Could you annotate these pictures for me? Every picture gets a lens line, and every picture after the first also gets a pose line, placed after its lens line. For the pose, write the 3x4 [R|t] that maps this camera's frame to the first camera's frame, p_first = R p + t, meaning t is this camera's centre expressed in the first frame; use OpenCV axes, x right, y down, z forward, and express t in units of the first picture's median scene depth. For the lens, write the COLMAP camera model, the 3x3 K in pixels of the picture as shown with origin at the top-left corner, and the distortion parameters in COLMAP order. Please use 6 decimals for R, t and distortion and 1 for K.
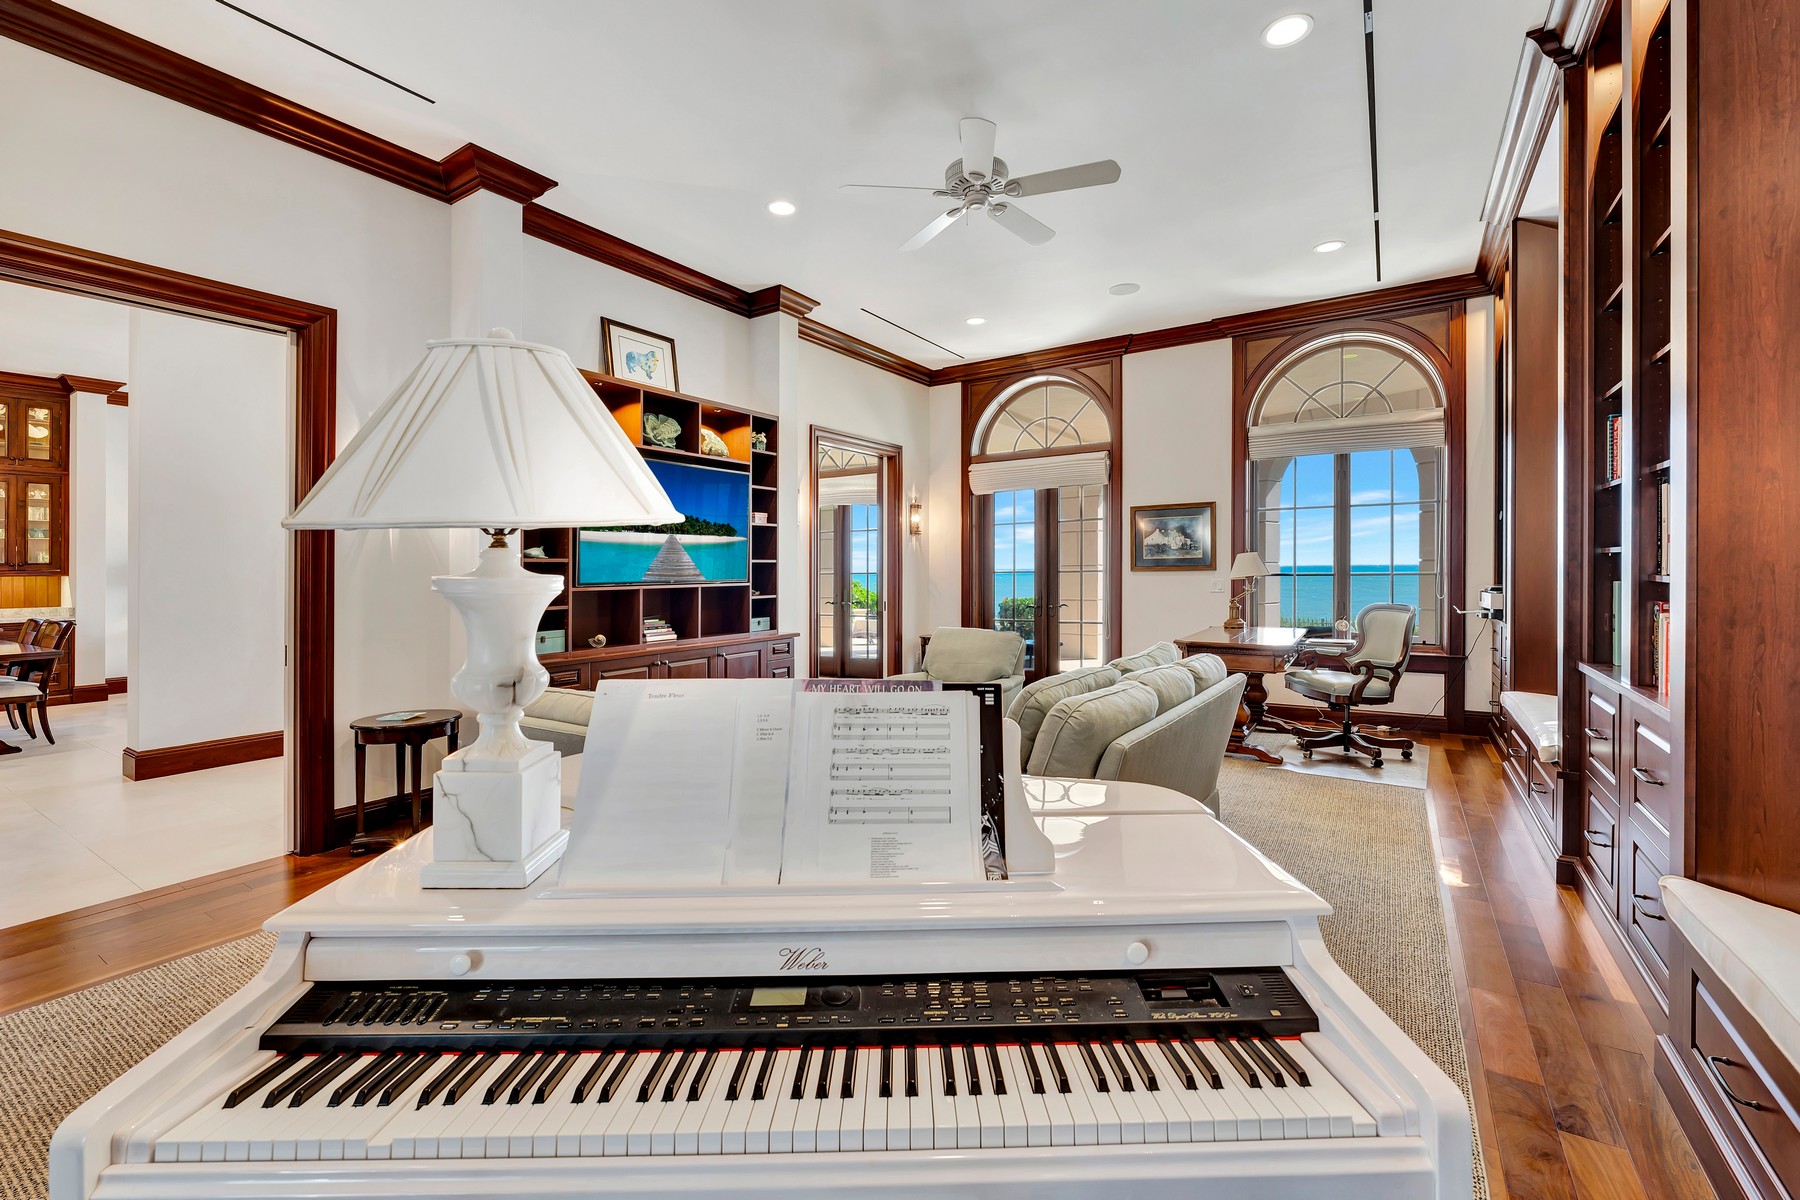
lens RADIAL K [[754.6, 0, 914.3], [0, 754.6, 559.5], [0, 0, 1]] dist [-0.001849, -0.000694]
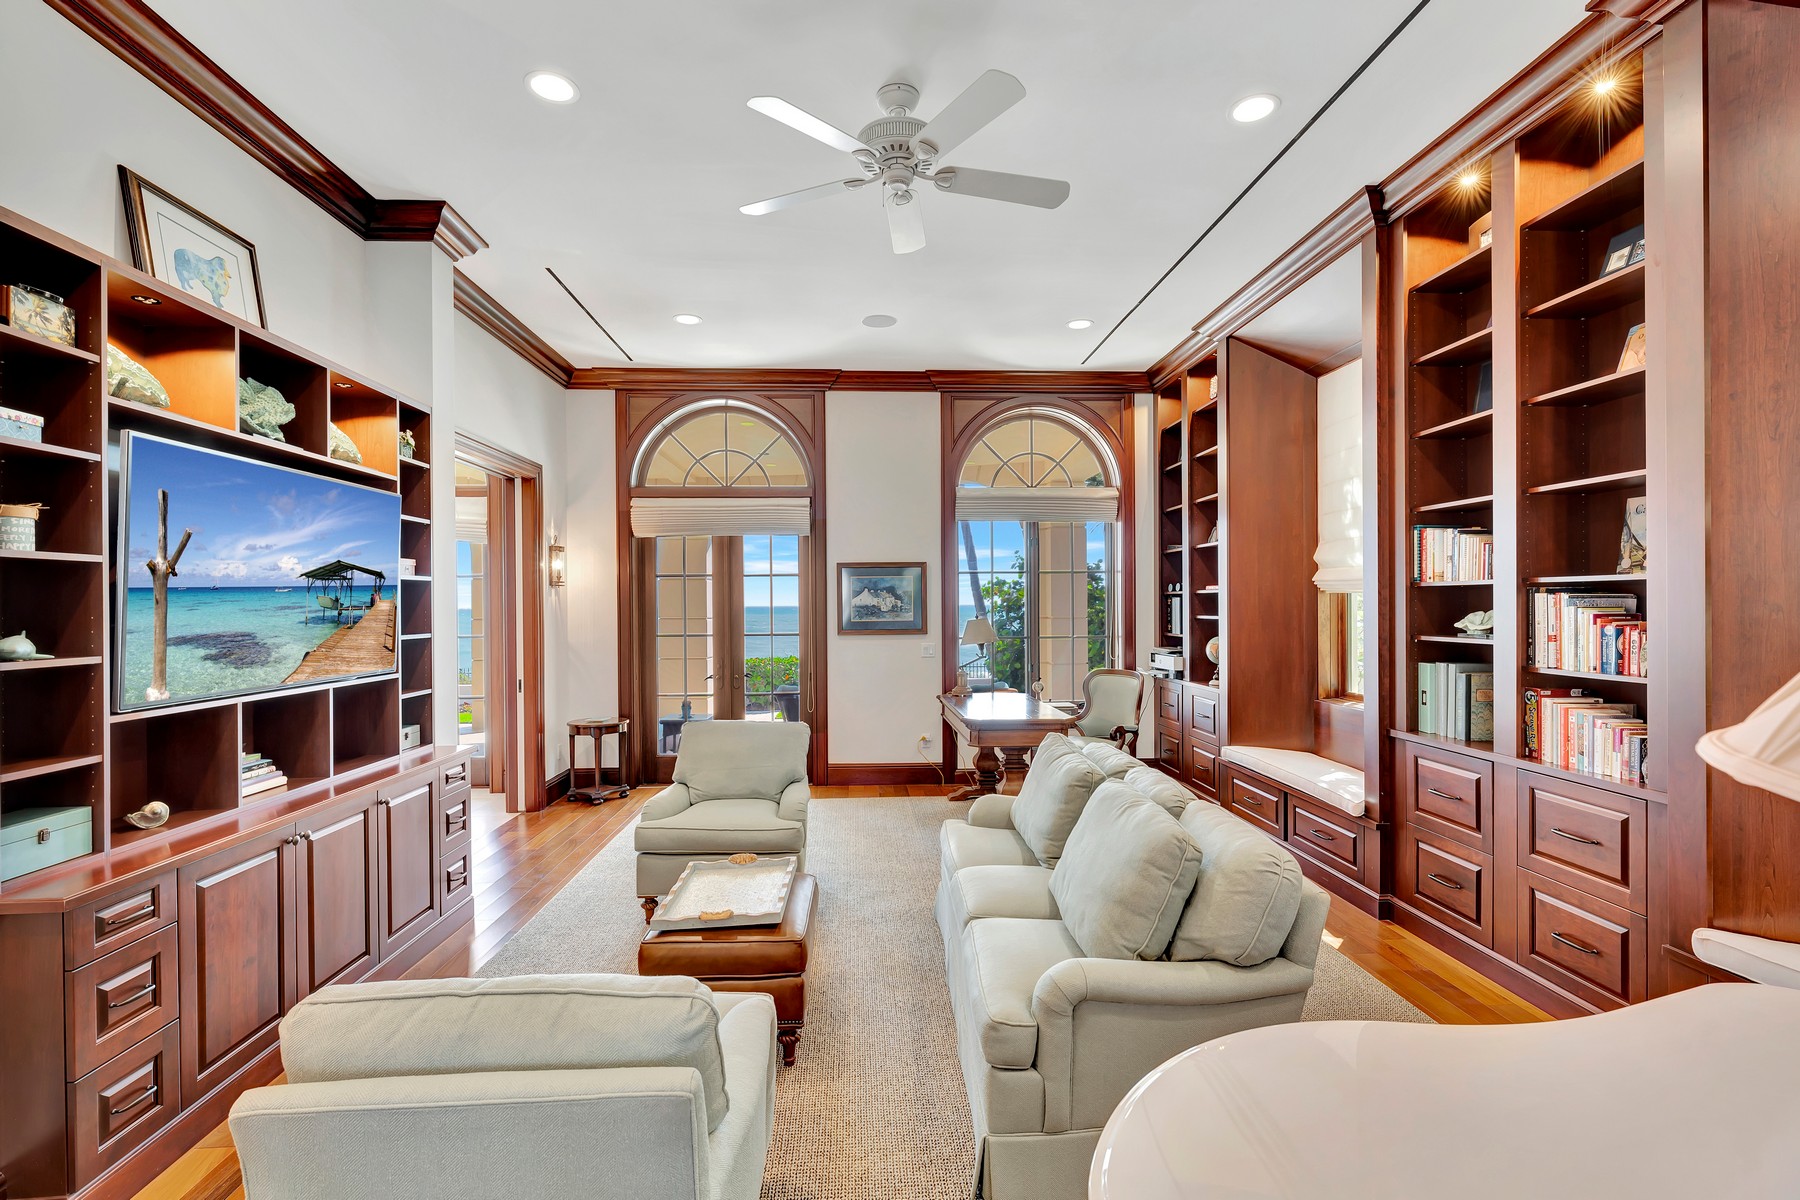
lens RADIAL K [[810.5, 0, 900.0], [0, 810.5, 600.0], [0, 0, 1]] dist [-0.002197, -0.000261]
pose [[0.811815, 0.009846, 0.583832, -0.258352], [-0.010960, 0.999939, -0.001623, -0.030537], [-0.583812, -0.005082, 0.811873, 0.216657]]
